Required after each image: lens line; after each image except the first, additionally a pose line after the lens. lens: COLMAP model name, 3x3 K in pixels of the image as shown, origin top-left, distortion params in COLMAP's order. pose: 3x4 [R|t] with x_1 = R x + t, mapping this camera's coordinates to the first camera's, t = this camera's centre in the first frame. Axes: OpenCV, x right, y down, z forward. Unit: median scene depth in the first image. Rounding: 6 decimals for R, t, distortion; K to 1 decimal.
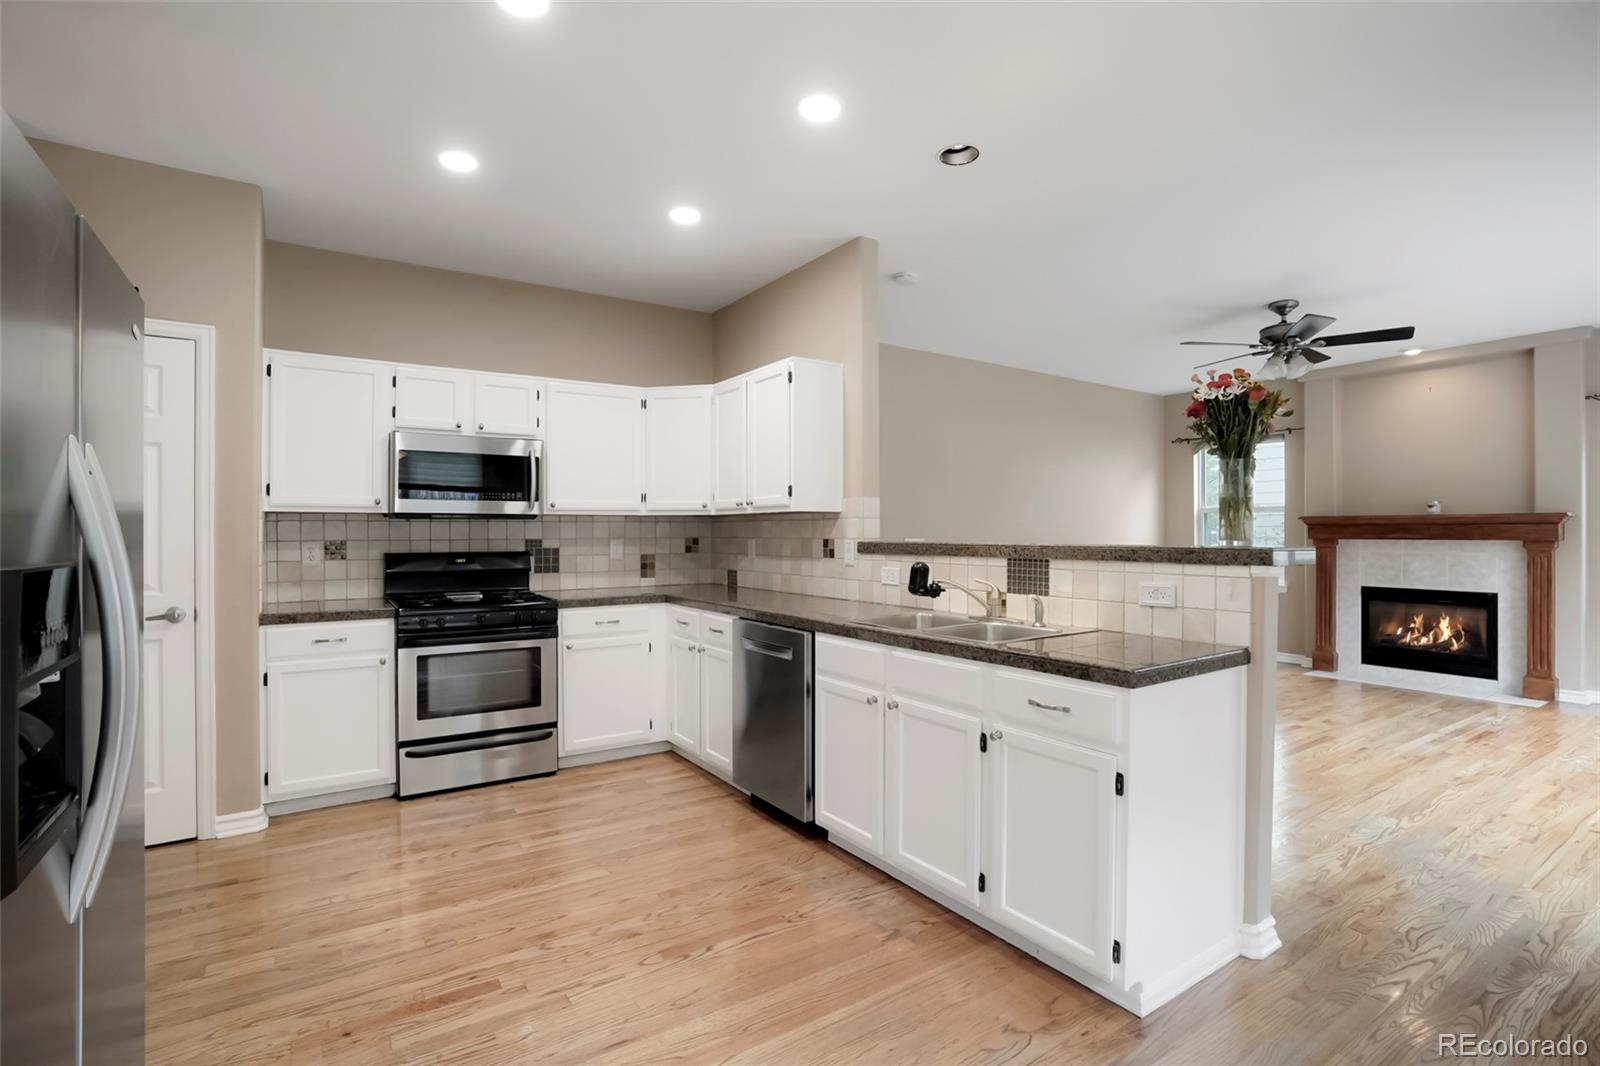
lens RADIAL K [[766.2, 0, 787.4], [0, 766.2, 534.4], [0, 0, 1]] dist [-0.055807, 0.038620]
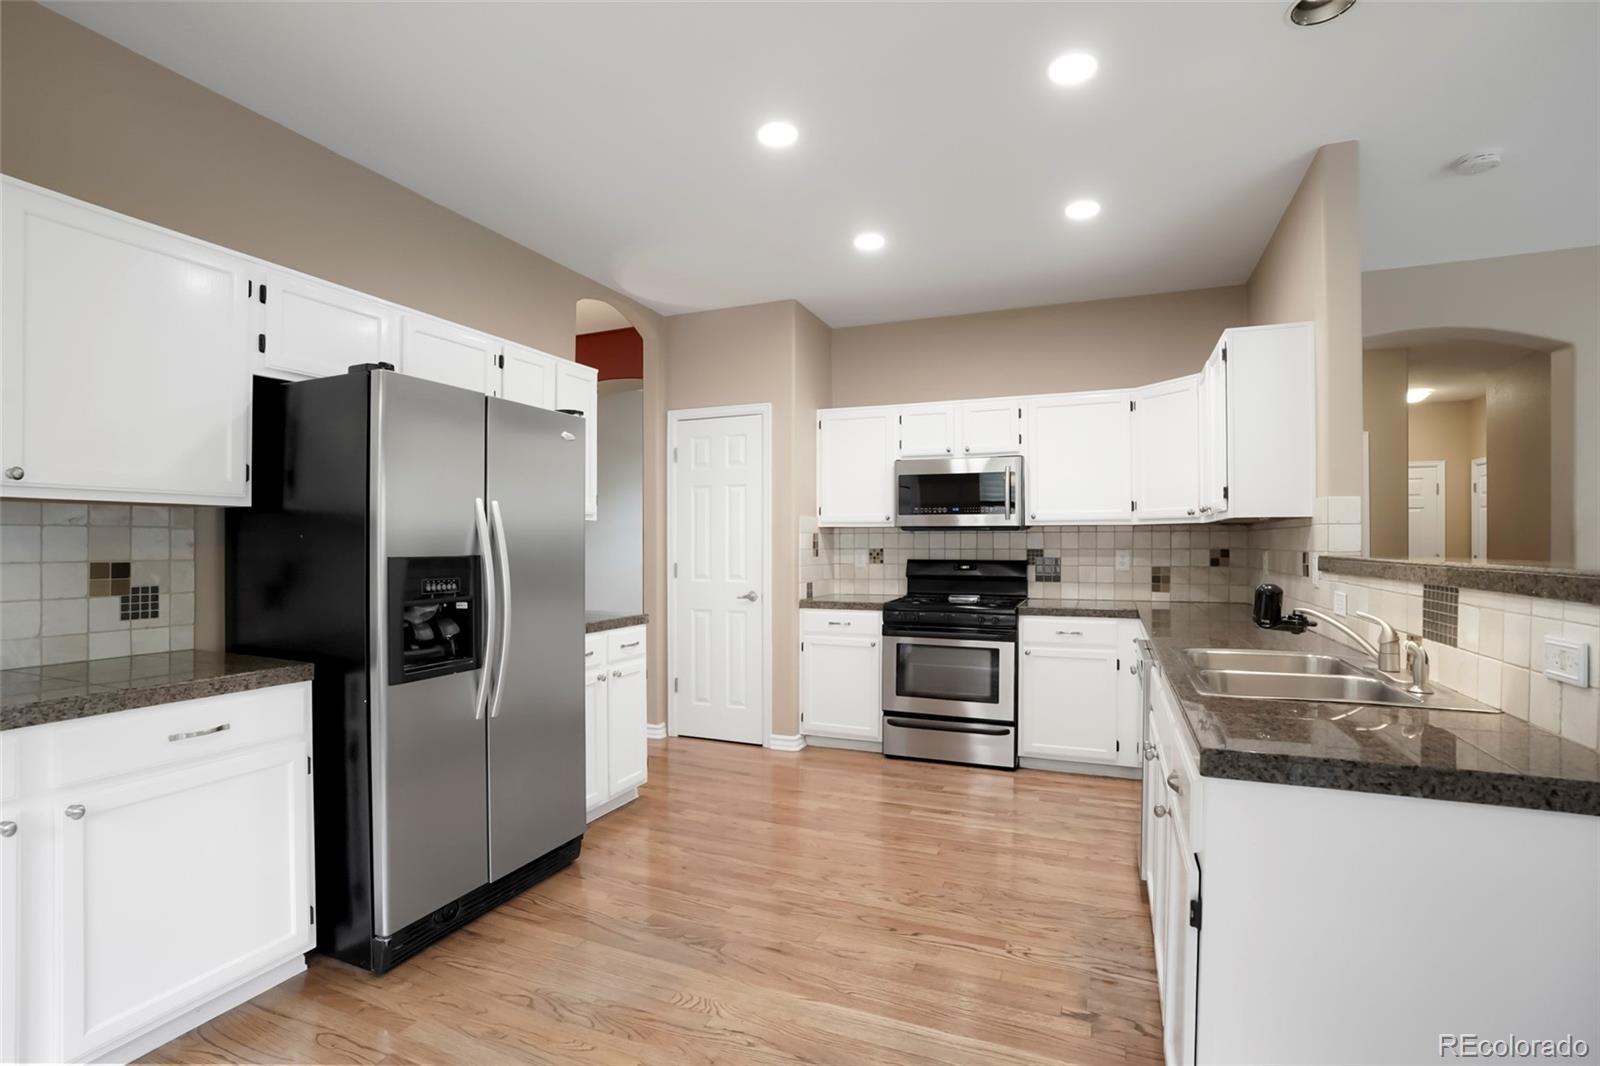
lens RADIAL K [[766.2, 0, 787.4], [0, 766.2, 534.4], [0, 0, 1]] dist [-0.055807, 0.038620]
pose [[0.553606, -0.006264, -0.832755, 0.403185], [-0.003759, 0.999943, -0.010021, -0.002336], [0.832770, 0.008678, 0.553551, 0.148889]]
